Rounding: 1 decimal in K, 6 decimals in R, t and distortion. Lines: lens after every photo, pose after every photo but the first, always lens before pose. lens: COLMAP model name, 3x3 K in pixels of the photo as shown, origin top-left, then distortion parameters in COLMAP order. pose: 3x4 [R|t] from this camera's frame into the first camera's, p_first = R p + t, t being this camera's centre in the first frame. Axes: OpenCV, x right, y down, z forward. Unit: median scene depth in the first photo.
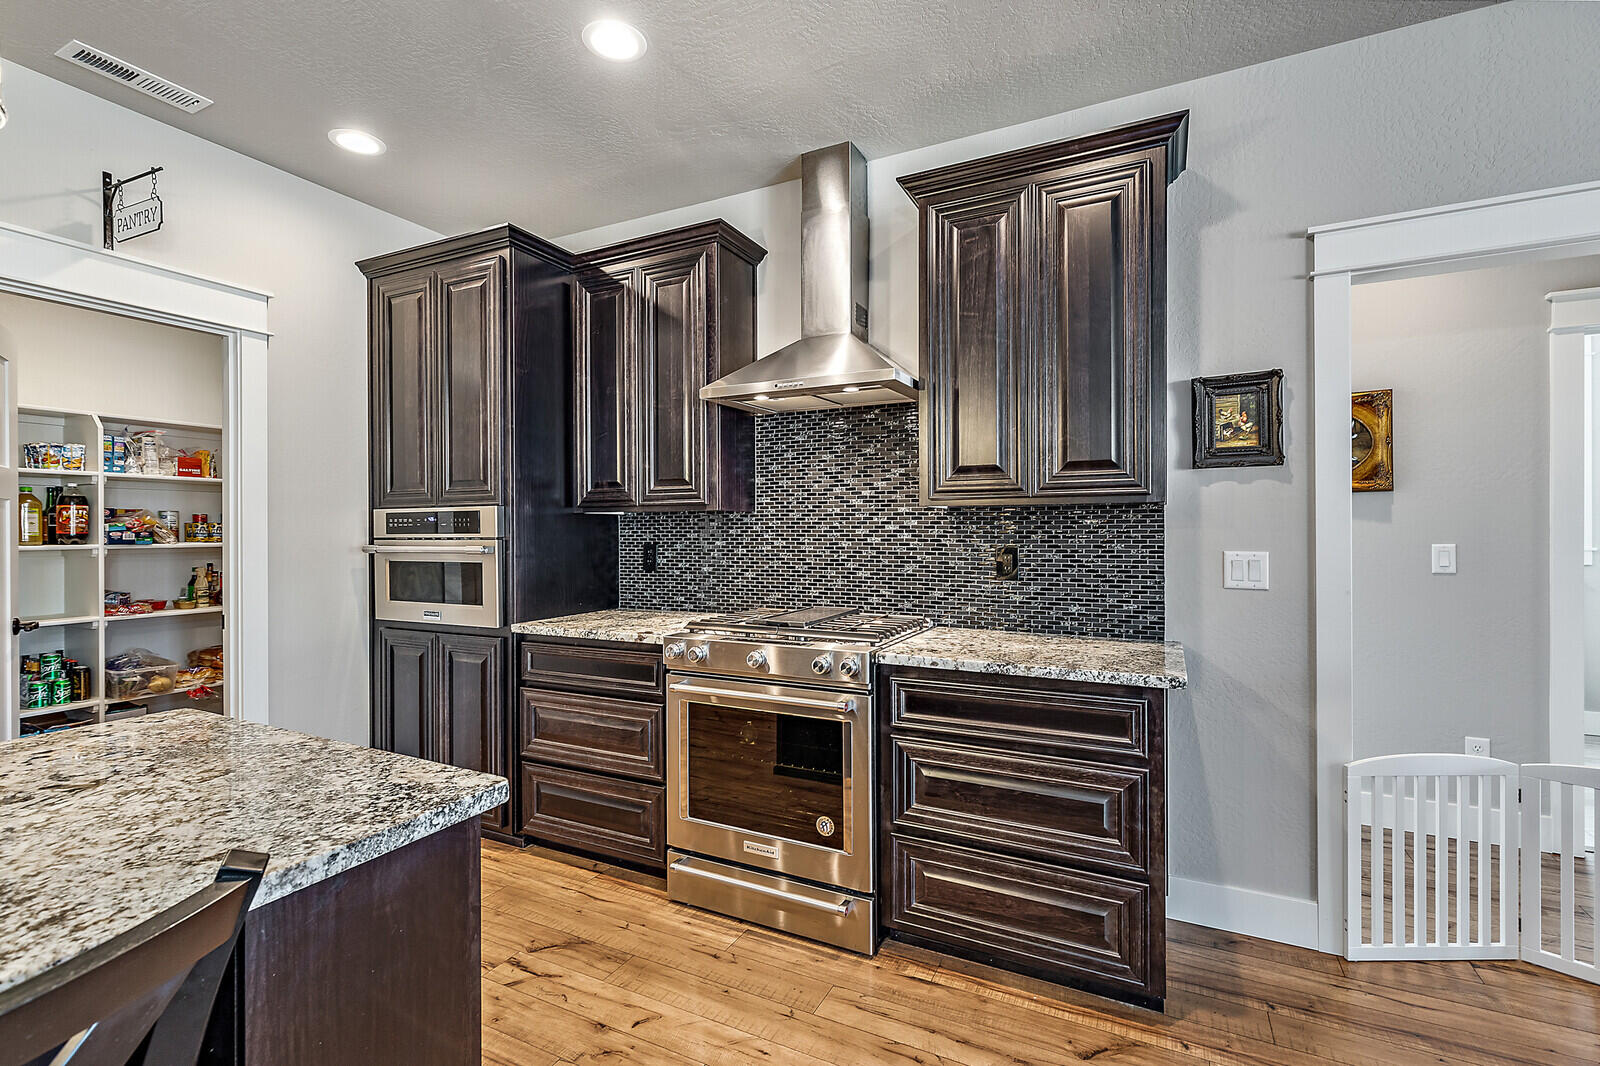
lens RADIAL K [[725.9, 0, 802.4], [0, 725.9, 529.6], [0, 0, 1]] dist [0.009540, -0.001975]
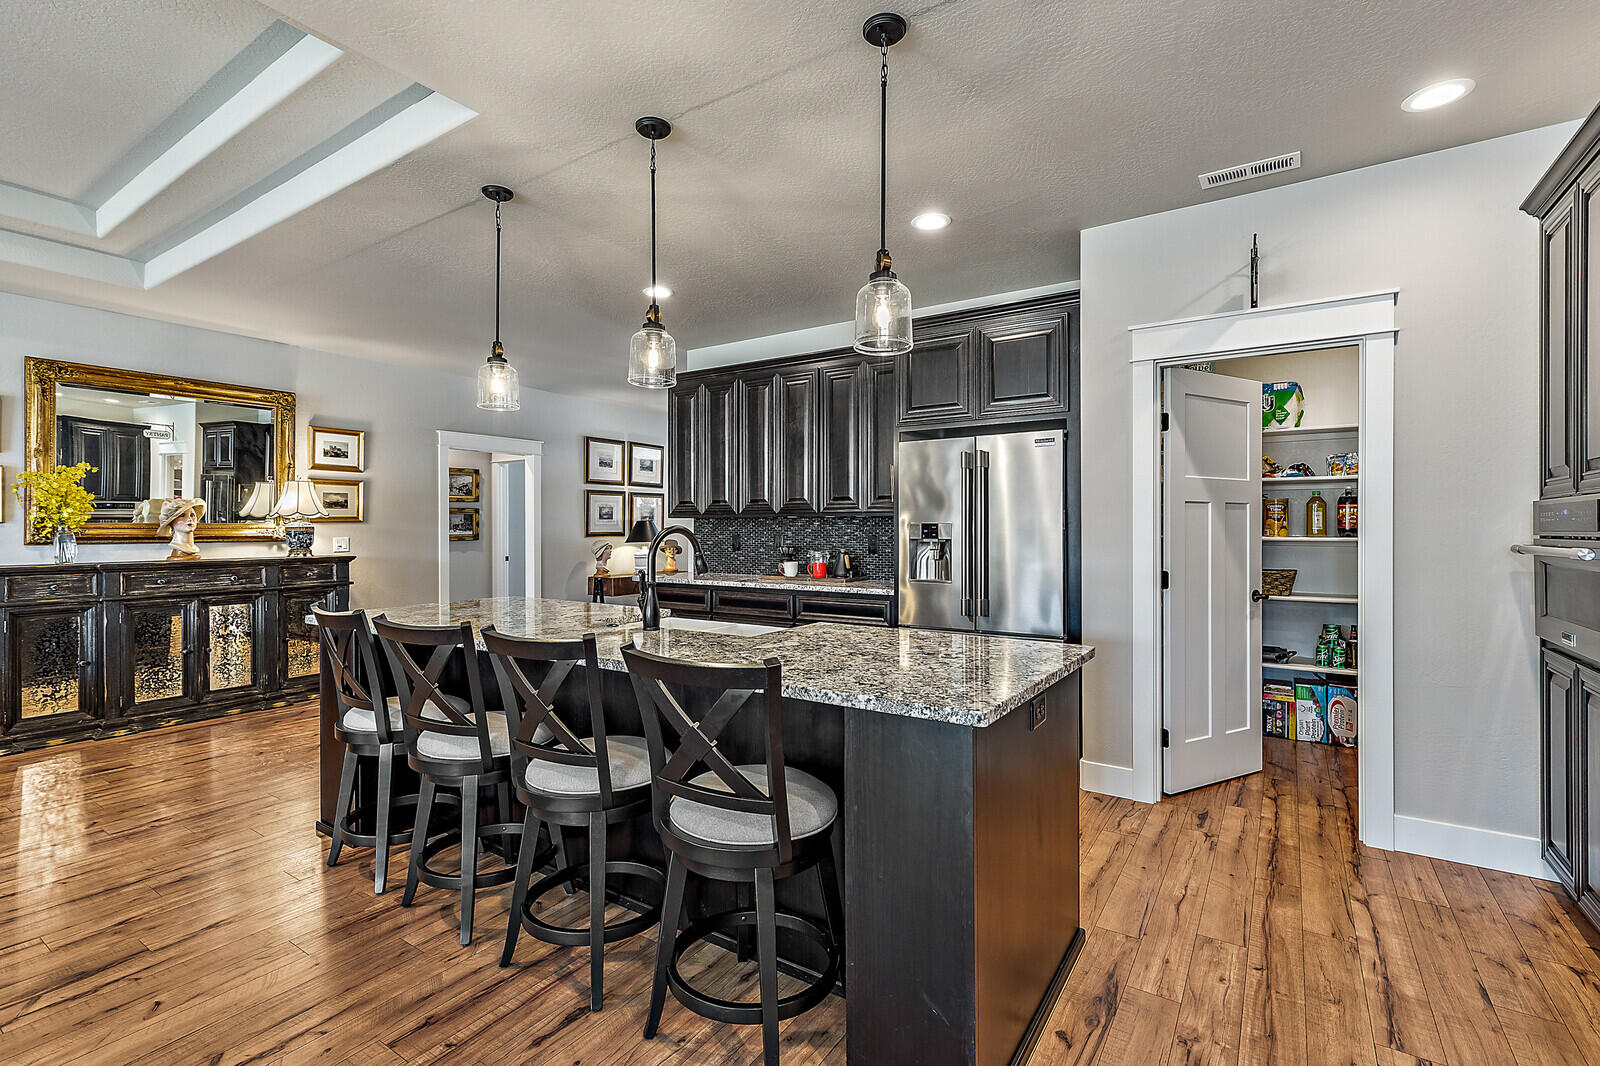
lens RADIAL K [[725.9, 0, 797.5], [0, 725.9, 529.4], [0, 0, 1]] dist [0.009540, -0.001975]
pose [[-0.128463, 0.008572, -0.991677, 0.375400], [-0.001214, 0.999961, 0.008801, -0.002899], [0.991714, 0.002335, -0.128448, 0.320455]]
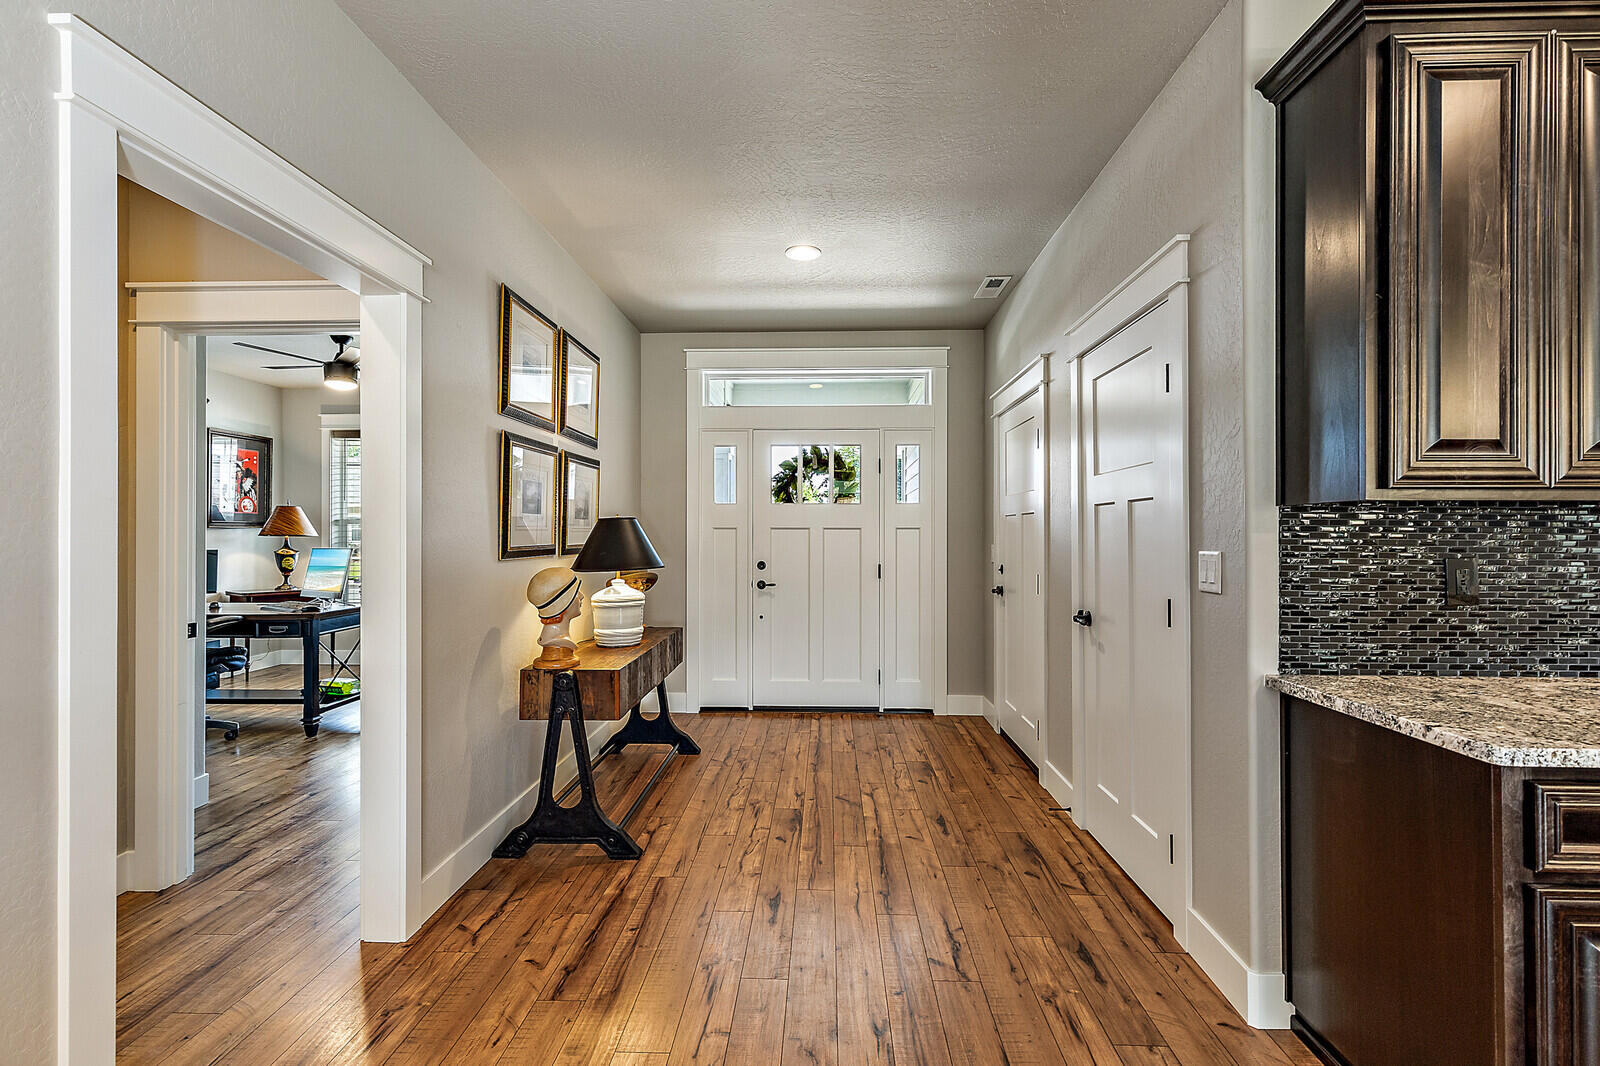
lens RADIAL K [[725.9, 0, 801.5], [0, 725.9, 535.0], [0, 0, 1]] dist [0.009540, -0.001975]
pose [[0.418233, 0.006013, -0.908320, -1.252372], [-0.006309, 0.999973, 0.003715, 0.010680], [0.908318, 0.004177, 0.418259, -0.945453]]
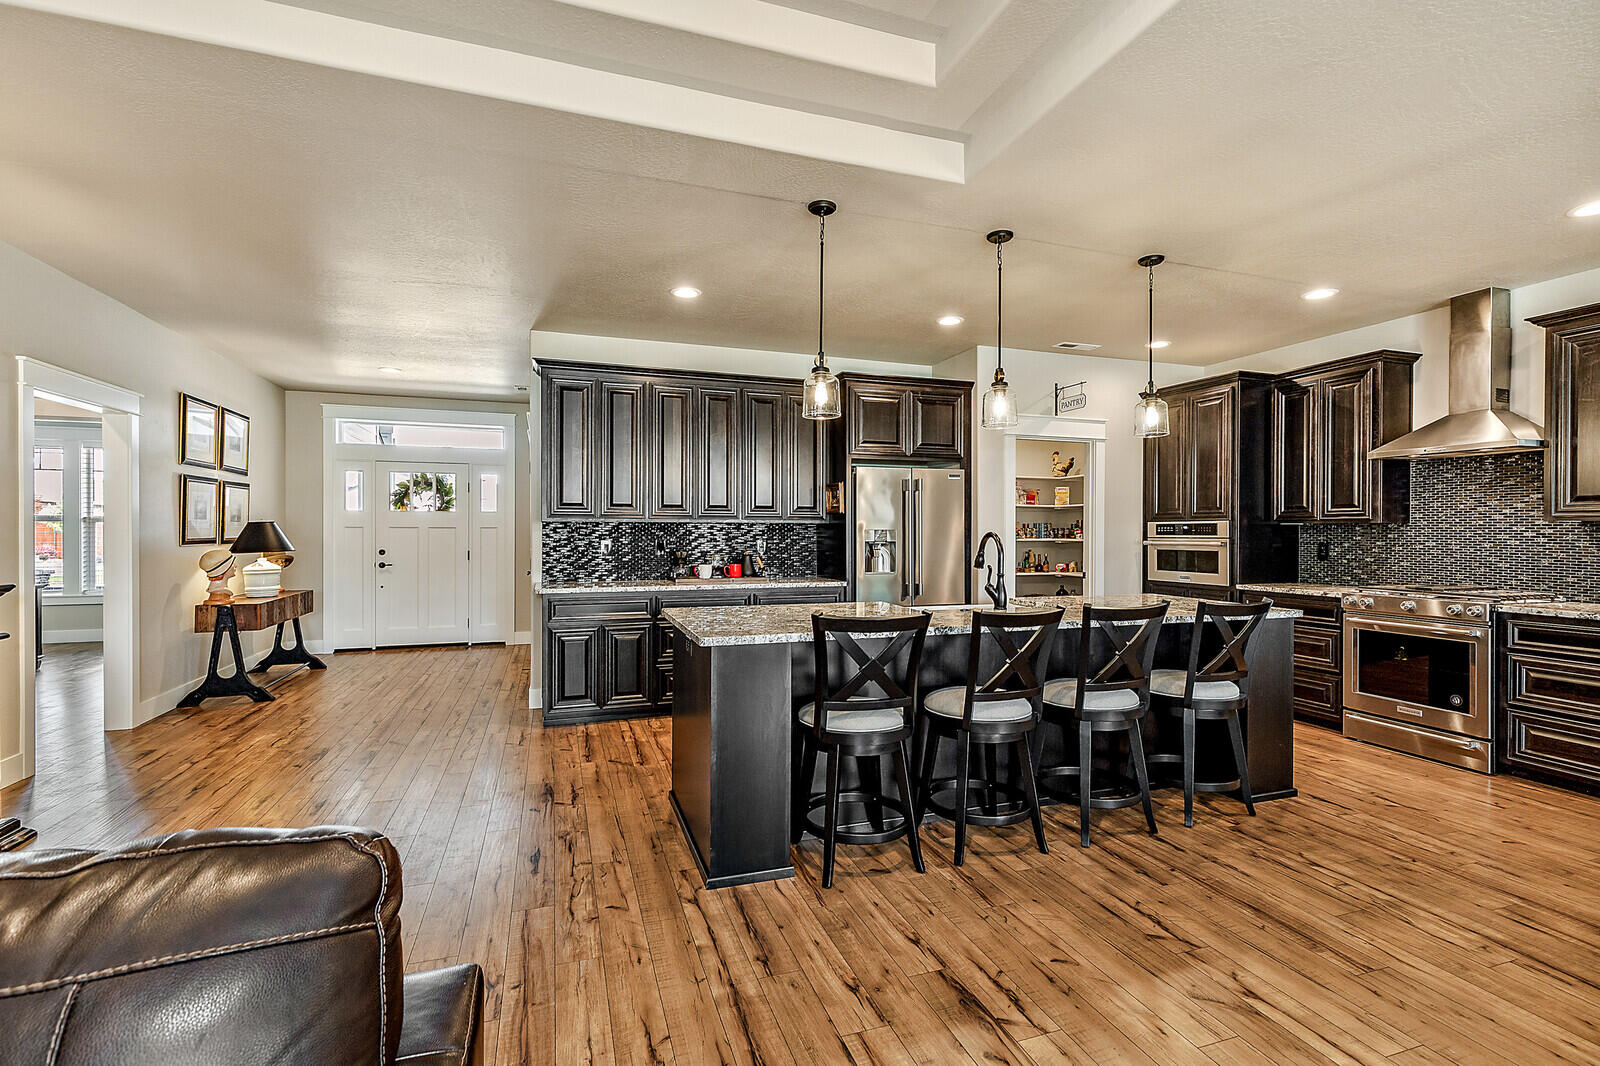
lens RADIAL K [[725.9, 0, 795.5], [0, 725.9, 534.1], [0, 0, 1]] dist [0.009540, -0.001975]
pose [[0.710735, 0.009195, -0.703400, 0.108346], [-0.007818, 0.999956, 0.005173, 0.000698], [0.703416, 0.001823, 0.710776, -1.129750]]
